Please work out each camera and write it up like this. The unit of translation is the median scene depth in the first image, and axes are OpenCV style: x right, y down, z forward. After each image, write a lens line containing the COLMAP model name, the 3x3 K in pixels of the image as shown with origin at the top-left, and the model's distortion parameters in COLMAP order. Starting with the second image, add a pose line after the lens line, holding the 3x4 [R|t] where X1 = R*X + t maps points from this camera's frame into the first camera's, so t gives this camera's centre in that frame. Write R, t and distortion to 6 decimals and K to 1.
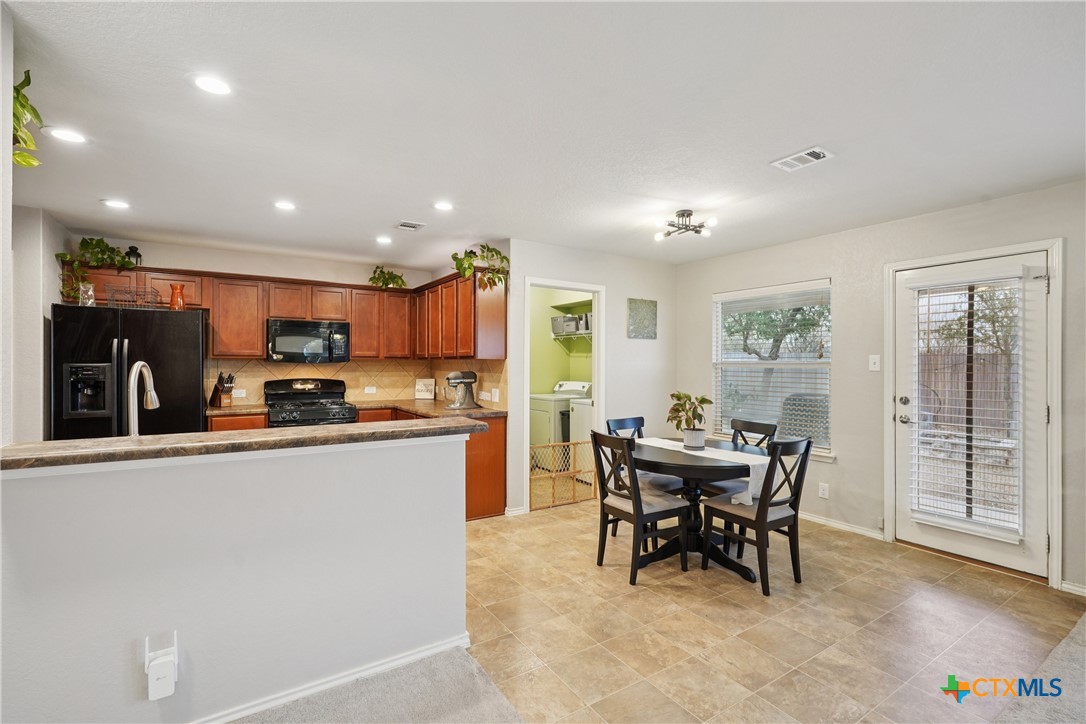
lens RADIAL K [[480.2, 0, 543.7], [0, 480.2, 364.1], [0, 0, 1]] dist [-0.011146, -0.002001]
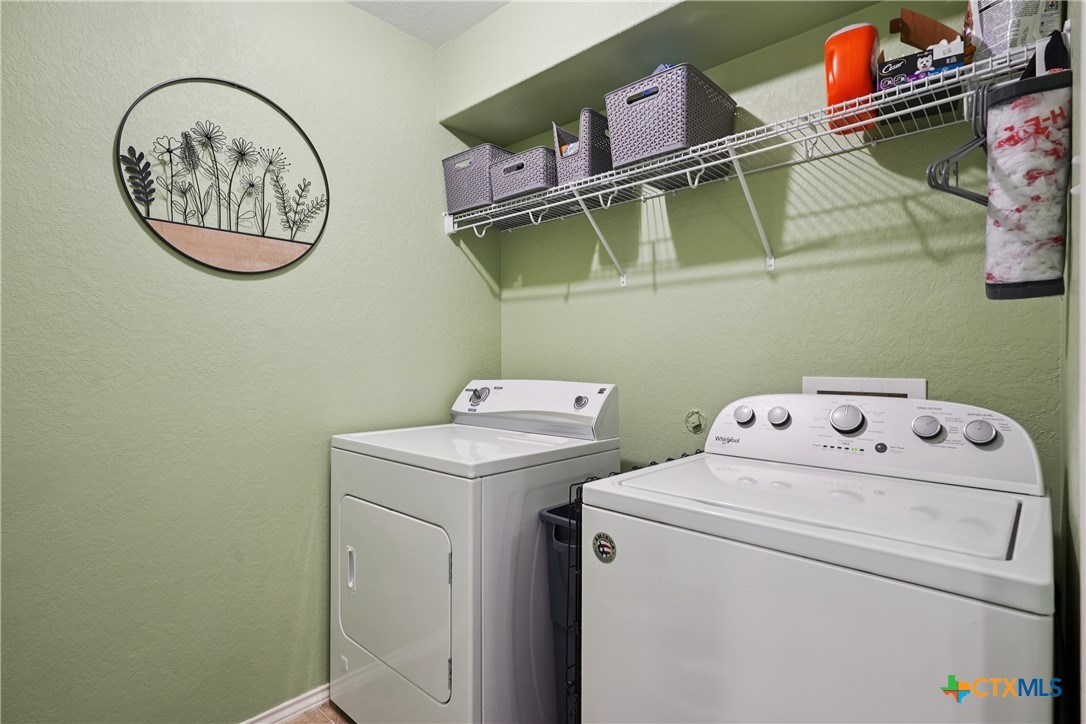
lens RADIAL K [[550.9, 0, 541.2], [0, 550.9, 360.7], [0, 0, 1]] dist [-0.000937, -0.000020]
pose [[0.971183, 0.006499, 0.238248, -0.006030], [-0.006597, 0.999978, -0.000386, 0.025802], [-0.238245, -0.001197, 0.971204, 0.709048]]
